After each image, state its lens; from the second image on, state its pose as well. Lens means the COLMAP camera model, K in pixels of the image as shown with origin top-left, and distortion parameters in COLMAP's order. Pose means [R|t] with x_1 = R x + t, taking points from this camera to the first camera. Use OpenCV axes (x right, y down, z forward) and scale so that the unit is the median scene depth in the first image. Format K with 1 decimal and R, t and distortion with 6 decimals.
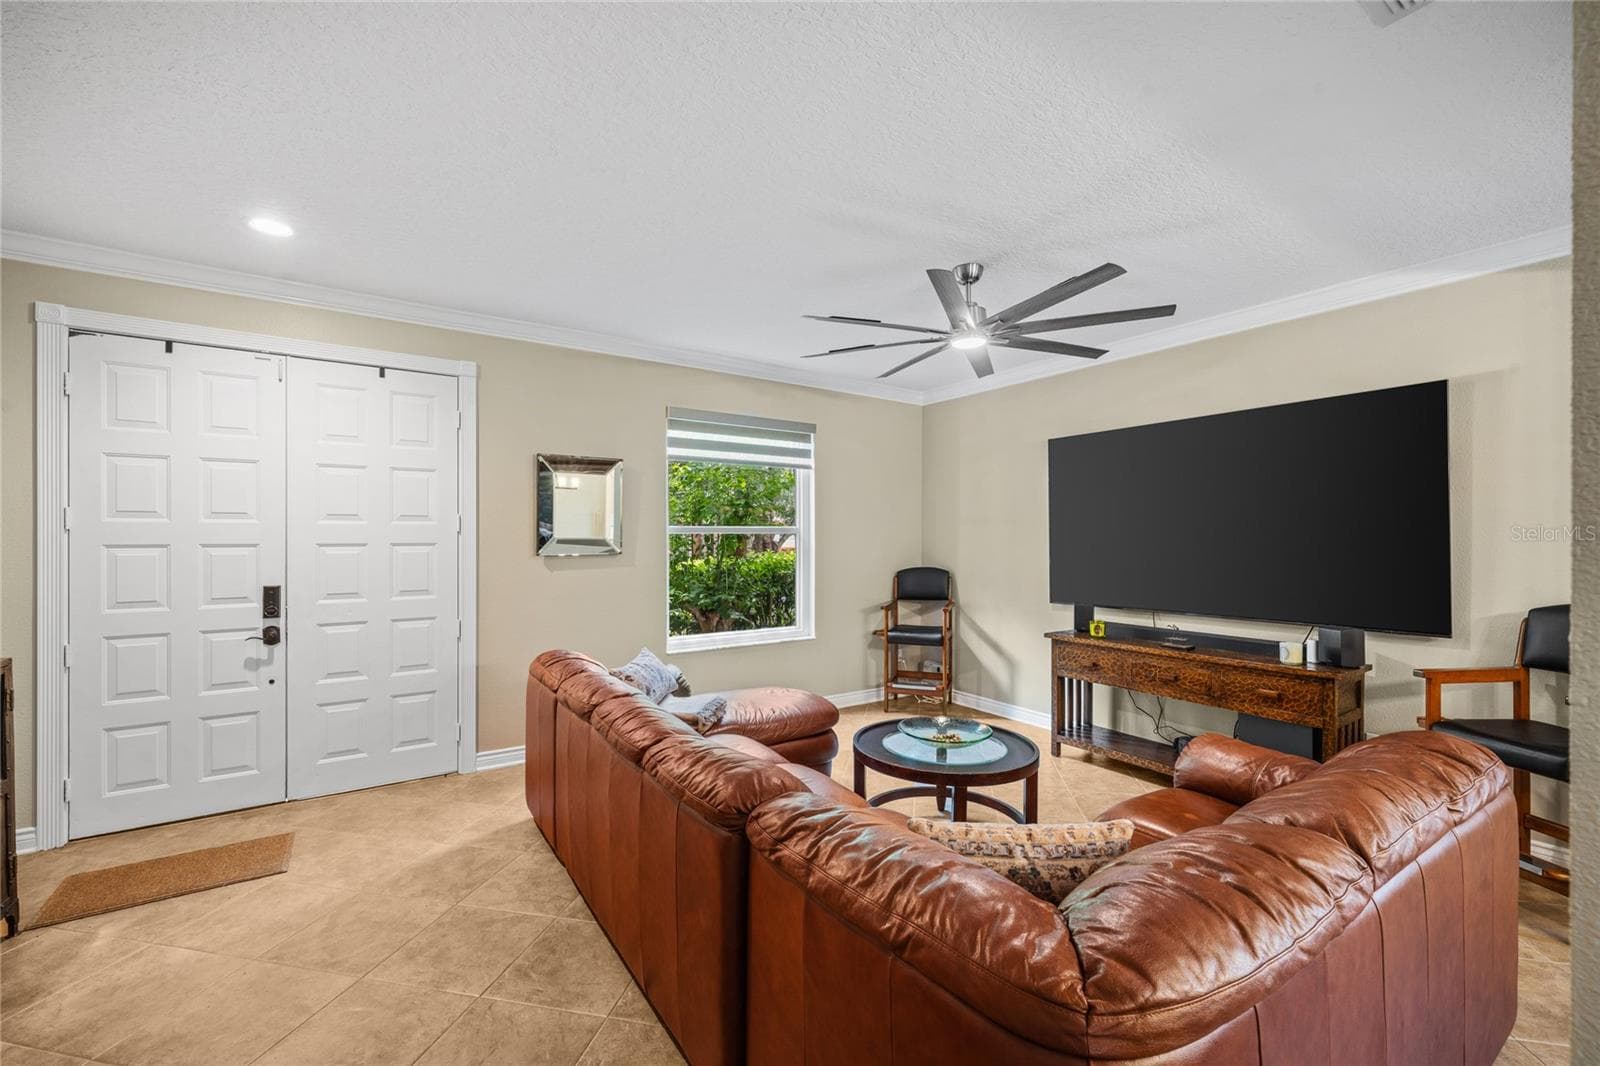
lens RADIAL K [[658.1, 0, 804.1], [0, 658.1, 531.7], [0, 0, 1]] dist [-0.001190, -0.000413]
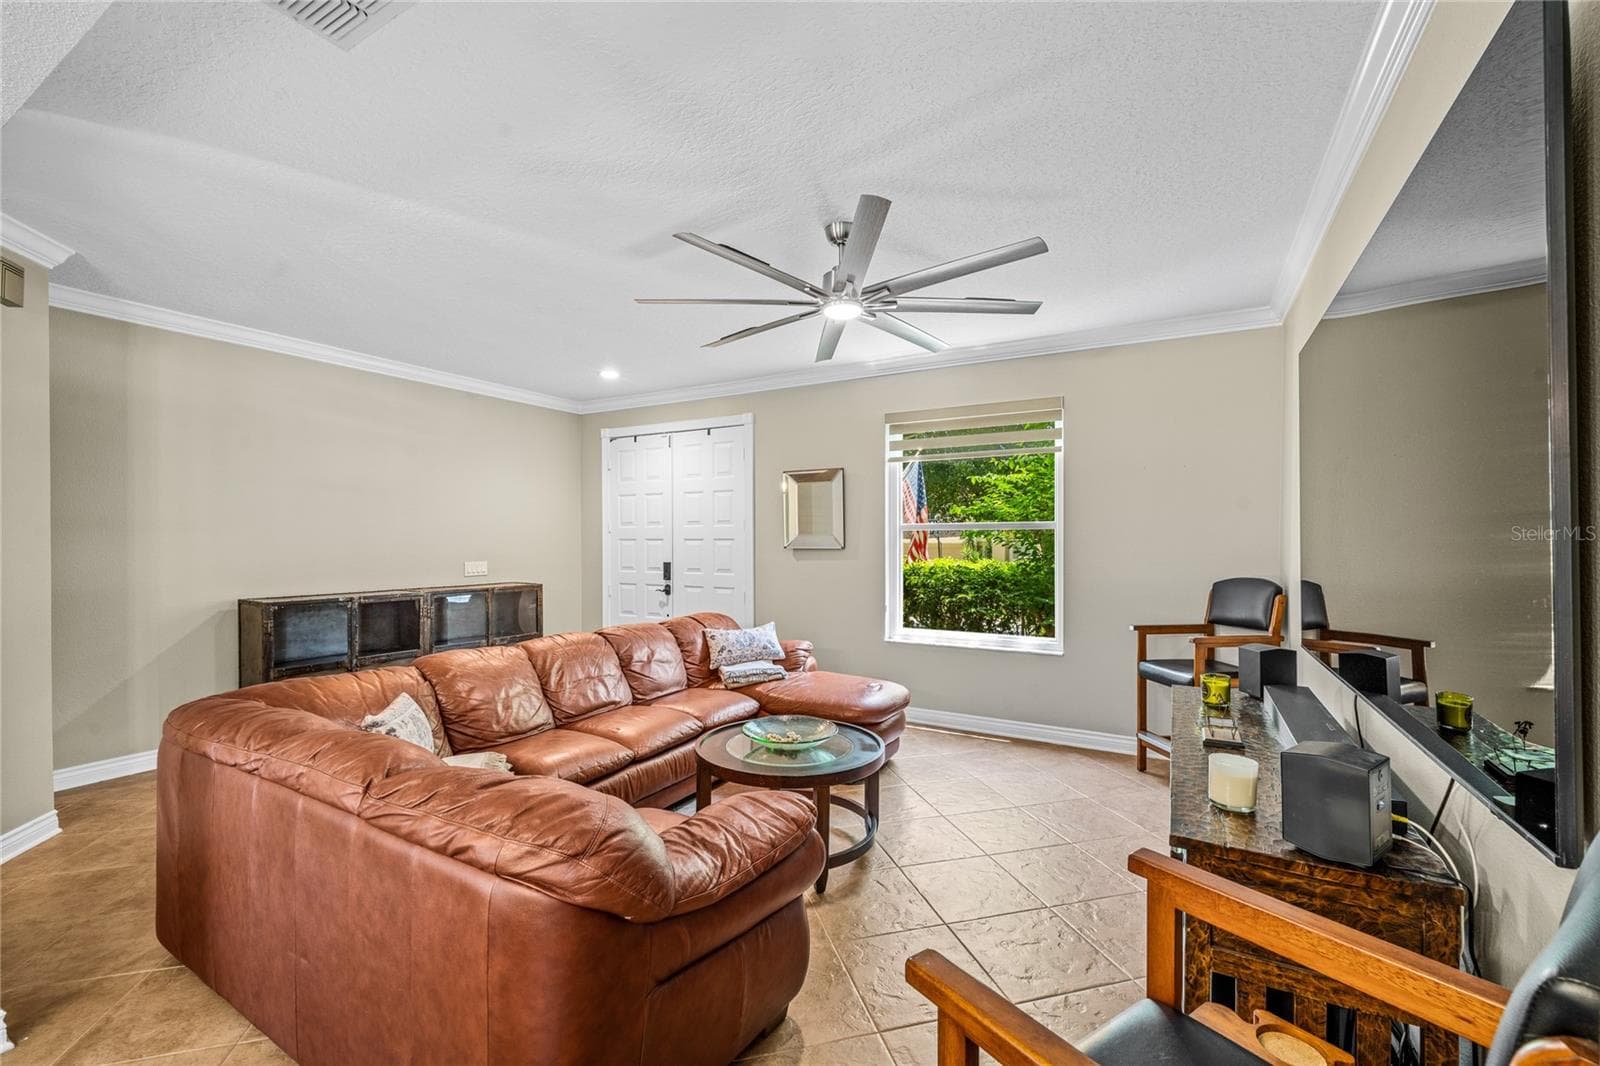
lens RADIAL K [[658.1, 0, 804.1], [0, 658.1, 531.7], [0, 0, 1]] dist [-0.001190, -0.000413]
pose [[0.445800, -0.015075, -0.895006, 0.957414], [0.003595, 0.999880, -0.015052, 0.028026], [0.895125, 0.003493, 0.445801, 0.530241]]
